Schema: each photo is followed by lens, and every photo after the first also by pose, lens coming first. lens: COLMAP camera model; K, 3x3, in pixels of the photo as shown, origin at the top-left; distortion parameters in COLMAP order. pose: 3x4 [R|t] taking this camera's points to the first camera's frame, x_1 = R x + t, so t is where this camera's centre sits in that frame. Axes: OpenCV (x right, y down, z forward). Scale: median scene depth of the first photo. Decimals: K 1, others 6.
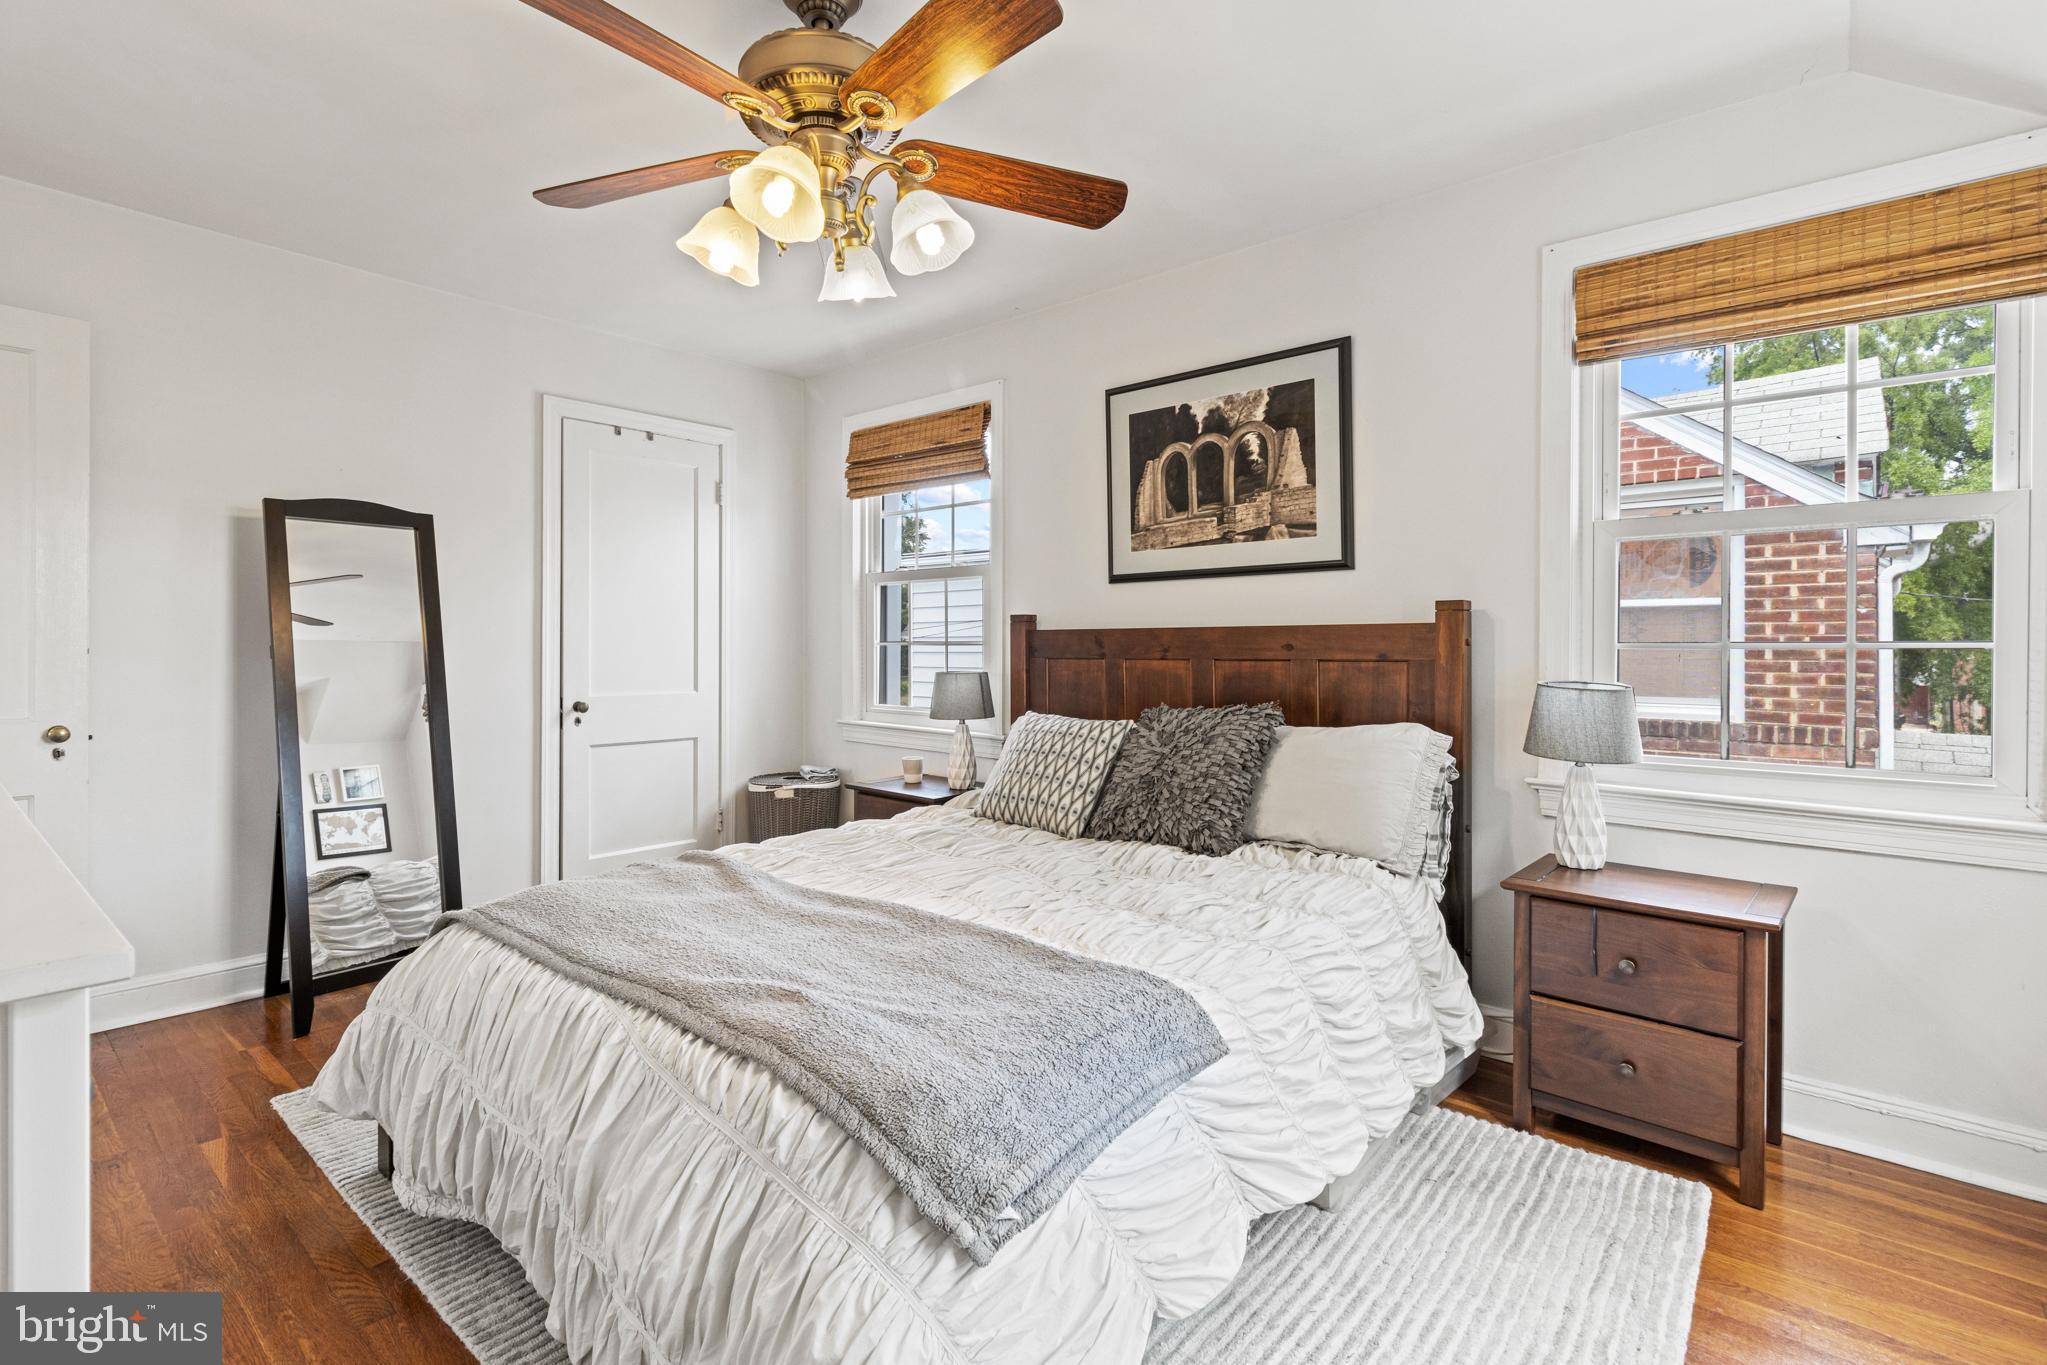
lens RADIAL K [[957.6, 0, 1019.3], [0, 957.6, 648.7], [0, 0, 1]] dist [0.003547, -0.000231]
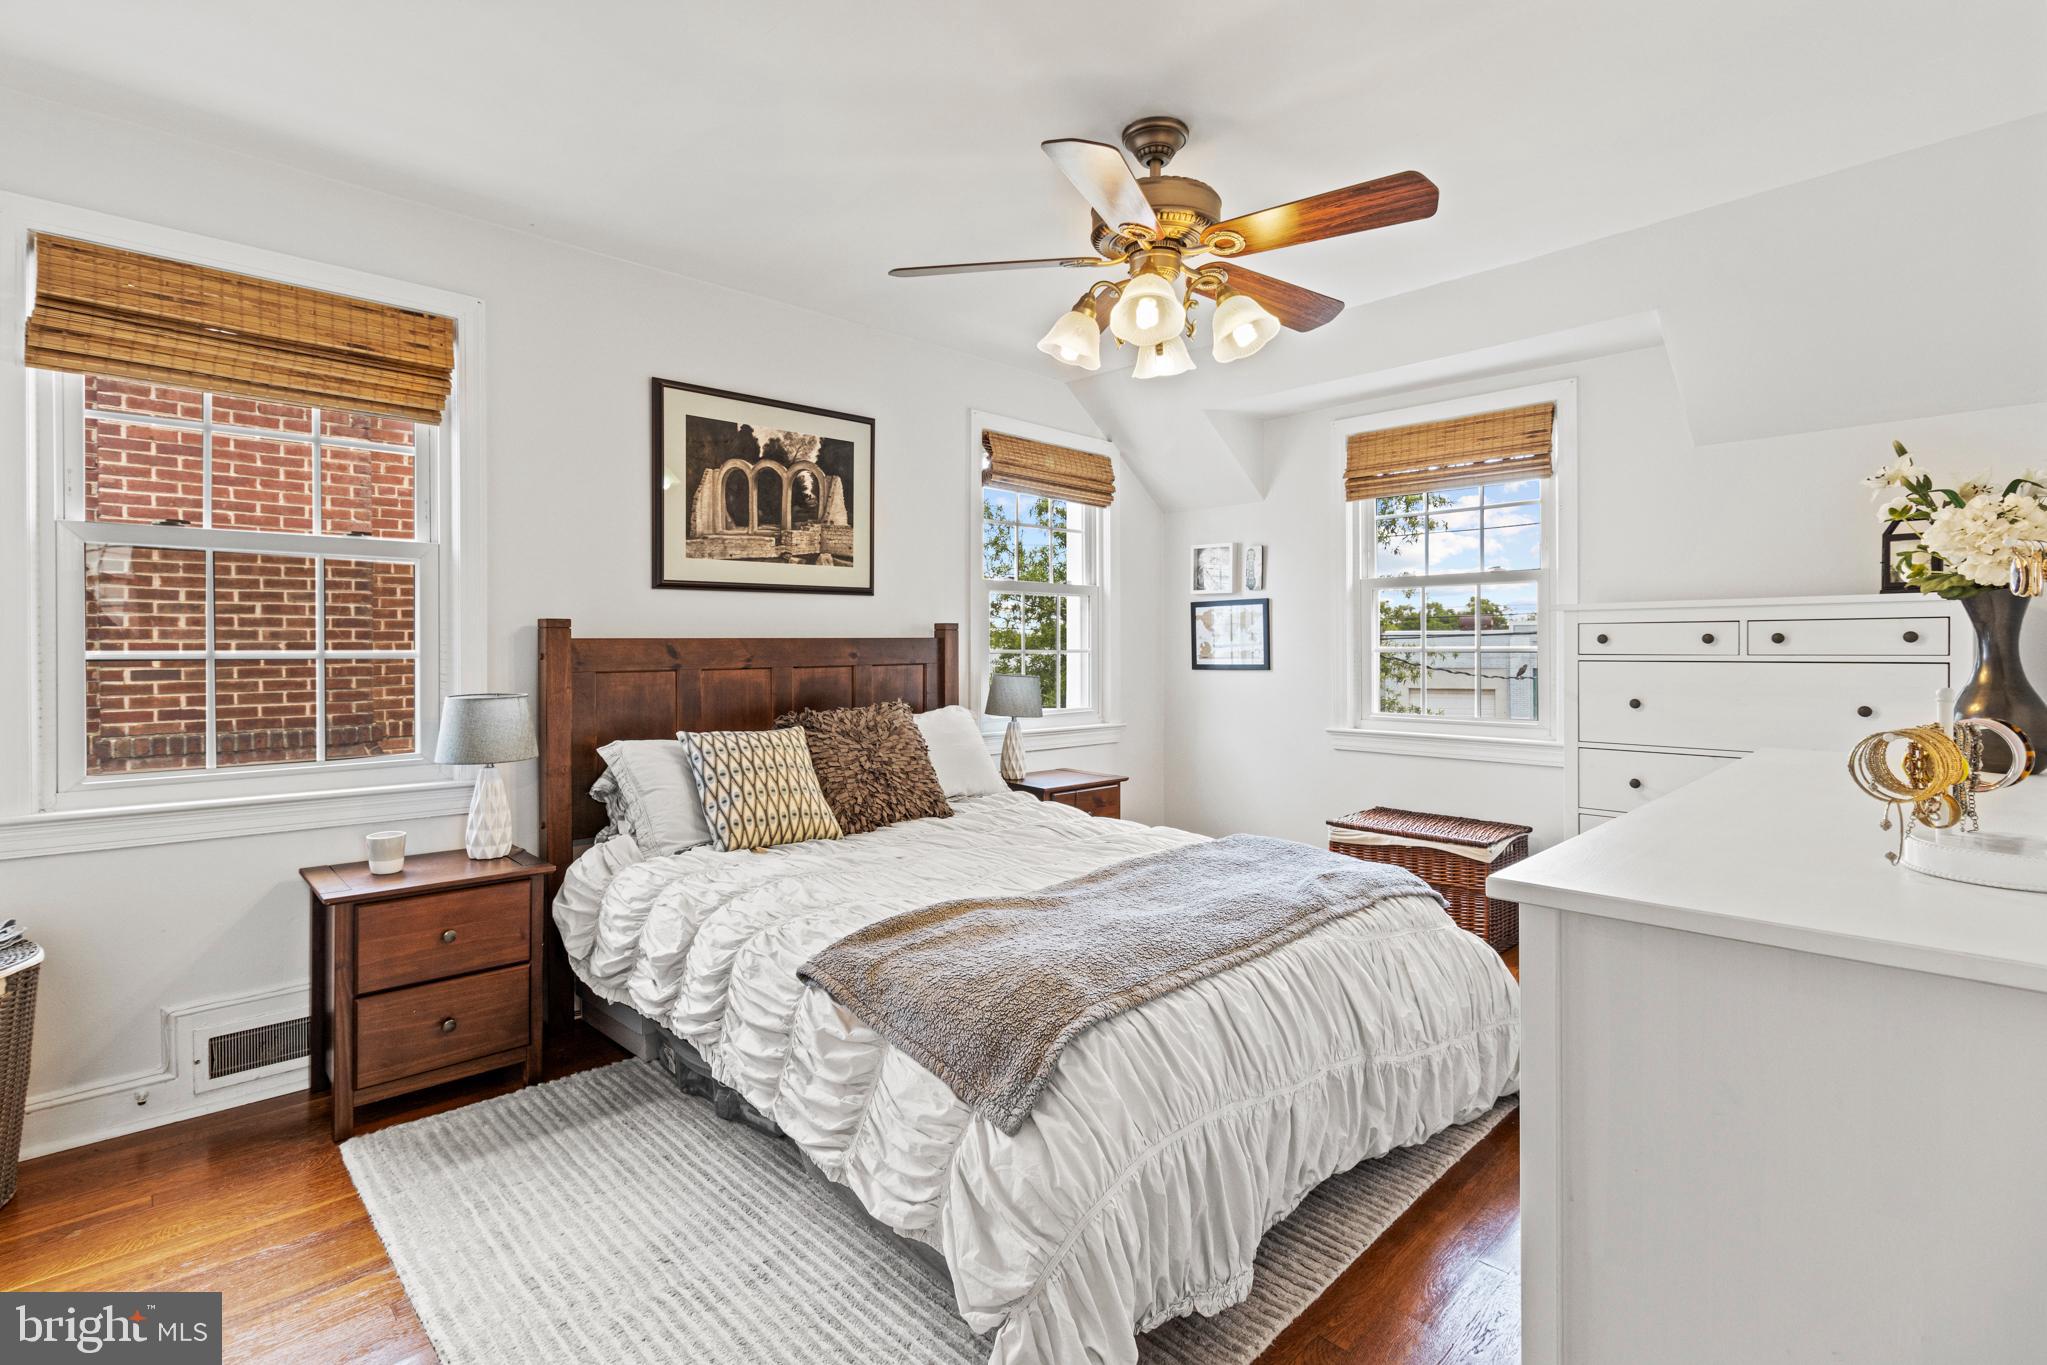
lens RADIAL K [[957.6, 0, 995.8], [0, 957.6, 648.0], [0, 0, 1]] dist [0.003547, -0.000231]
pose [[0.098782, -0.001670, 0.995108, -0.858955], [0.010561, 0.999944, 0.000630, -0.009050], [-0.995053, 0.010447, 0.098794, 0.638948]]
